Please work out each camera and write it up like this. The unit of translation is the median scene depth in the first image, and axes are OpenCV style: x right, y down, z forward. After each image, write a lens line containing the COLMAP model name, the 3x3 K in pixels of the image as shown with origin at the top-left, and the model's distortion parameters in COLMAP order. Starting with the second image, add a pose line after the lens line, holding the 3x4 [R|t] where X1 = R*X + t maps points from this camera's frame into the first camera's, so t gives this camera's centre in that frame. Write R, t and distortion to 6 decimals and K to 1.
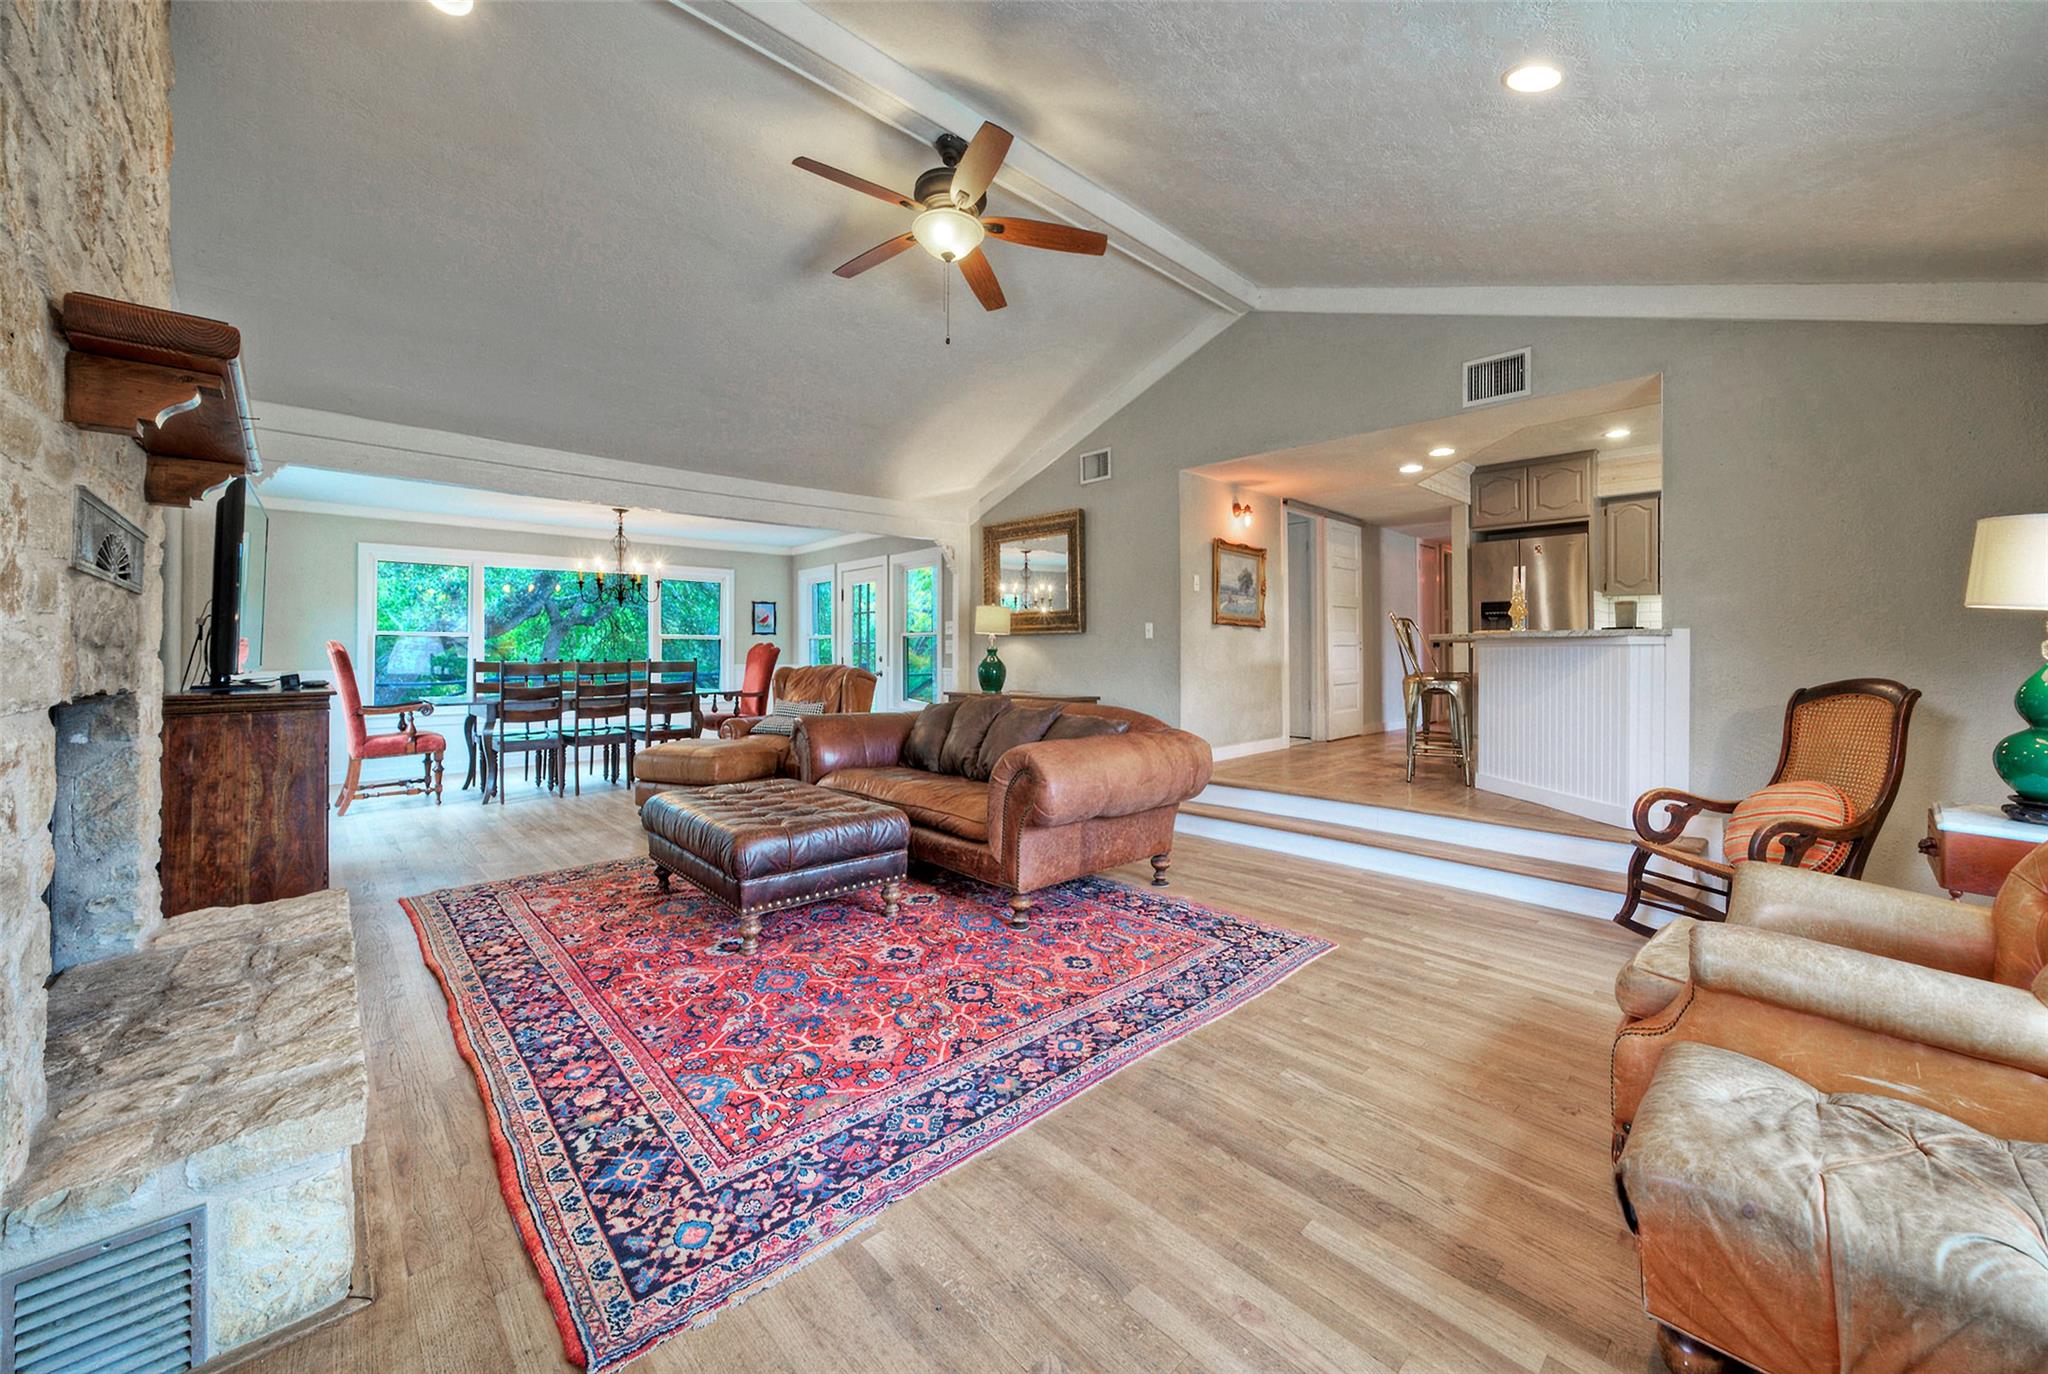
lens RADIAL K [[749.4, 0, 1089.0], [0, 749.4, 633.6], [0, 0, 1]] dist [-0.000205, -0.000063]
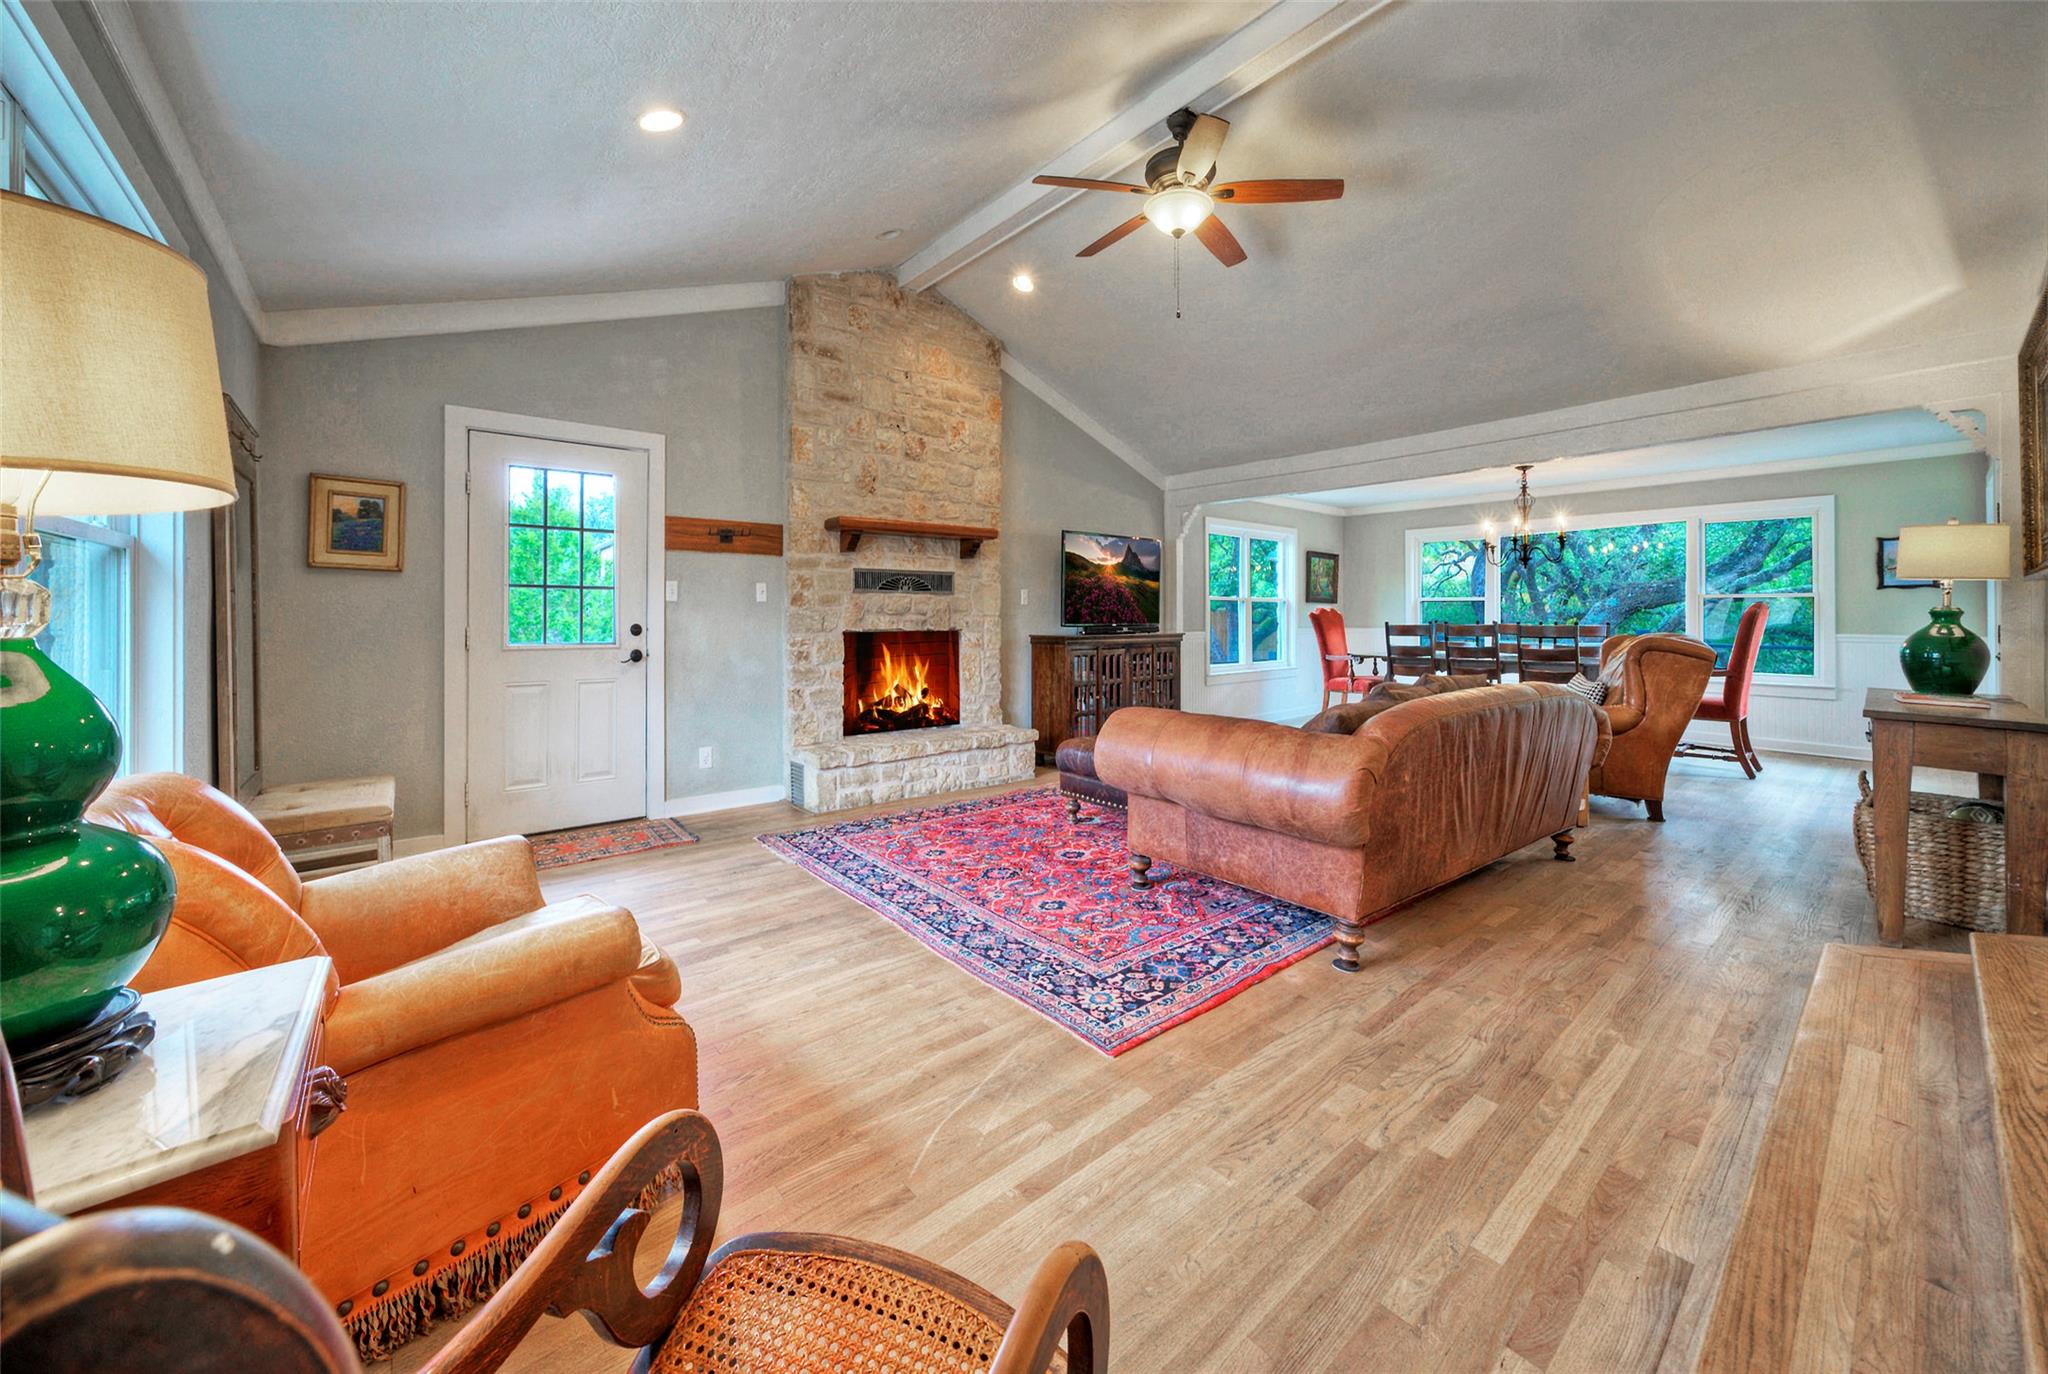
lens RADIAL K [[749.4, 0, 972.5], [0, 749.4, 609.4], [0, 0, 1]] dist [-0.000205, -0.000063]
pose [[-0.117842, -0.002618, -0.993029, 1.046679], [0.026934, 0.999620, -0.005831, 0.014312], [0.992667, -0.027434, -0.117726, 0.994787]]
